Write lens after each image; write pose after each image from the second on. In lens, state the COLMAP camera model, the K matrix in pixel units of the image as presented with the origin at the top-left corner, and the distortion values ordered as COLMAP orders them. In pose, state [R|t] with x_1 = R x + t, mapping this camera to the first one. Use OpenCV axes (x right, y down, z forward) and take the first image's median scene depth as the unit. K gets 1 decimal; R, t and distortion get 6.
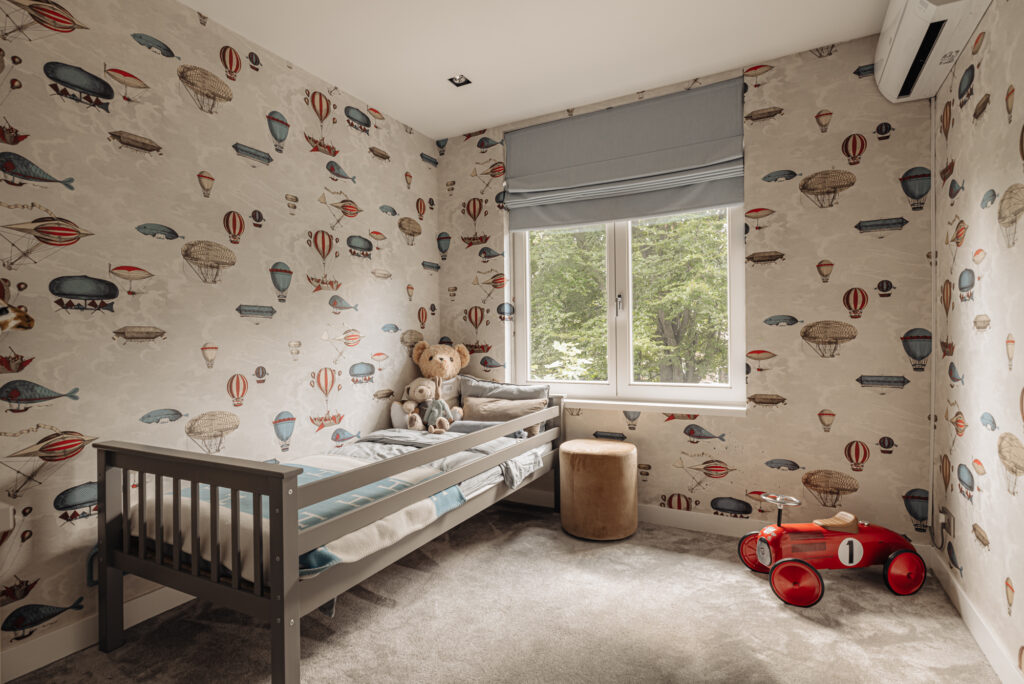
lens RADIAL K [[525.4, 0, 513.6], [0, 525.4, 340.9], [0, 0, 1]] dist [0.007923, 0.000268]
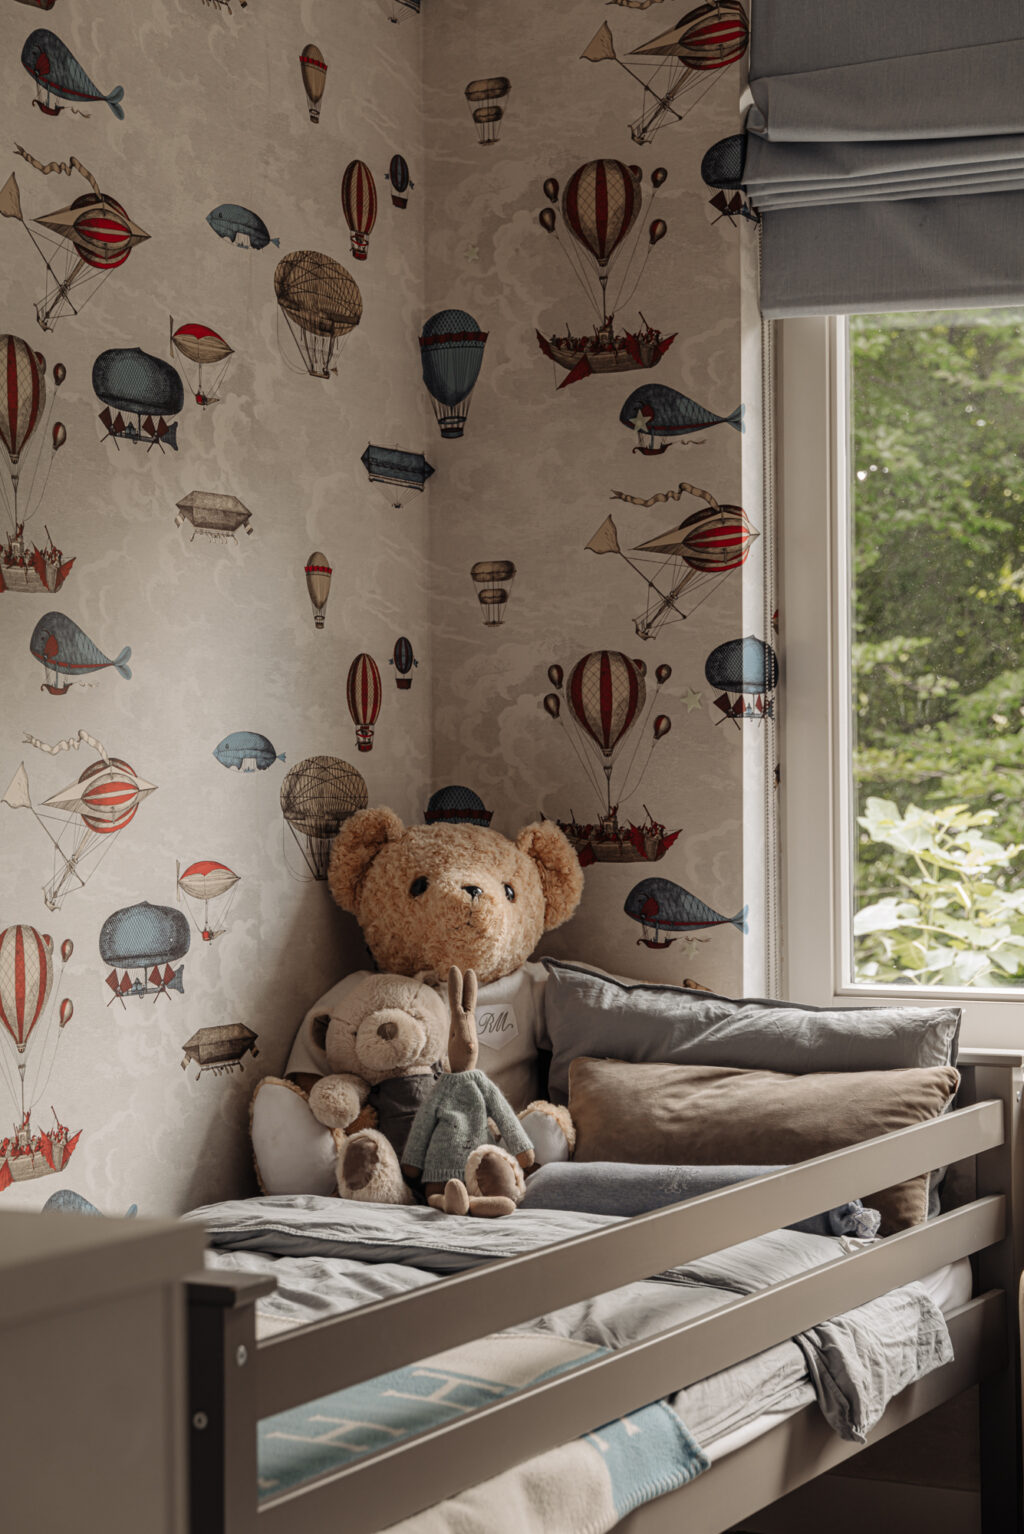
lens RADIAL K [[2955.7, 0, 511.6], [0, 2955.7, 762.4], [0, 0, 1]] dist [0.121457, 0.000000]
pose [[0.999982, 0.004693, -0.003765, -0.117353], [-0.004718, 0.999965, -0.006879, -0.011366], [0.003732, 0.006897, 0.999969, -0.268822]]
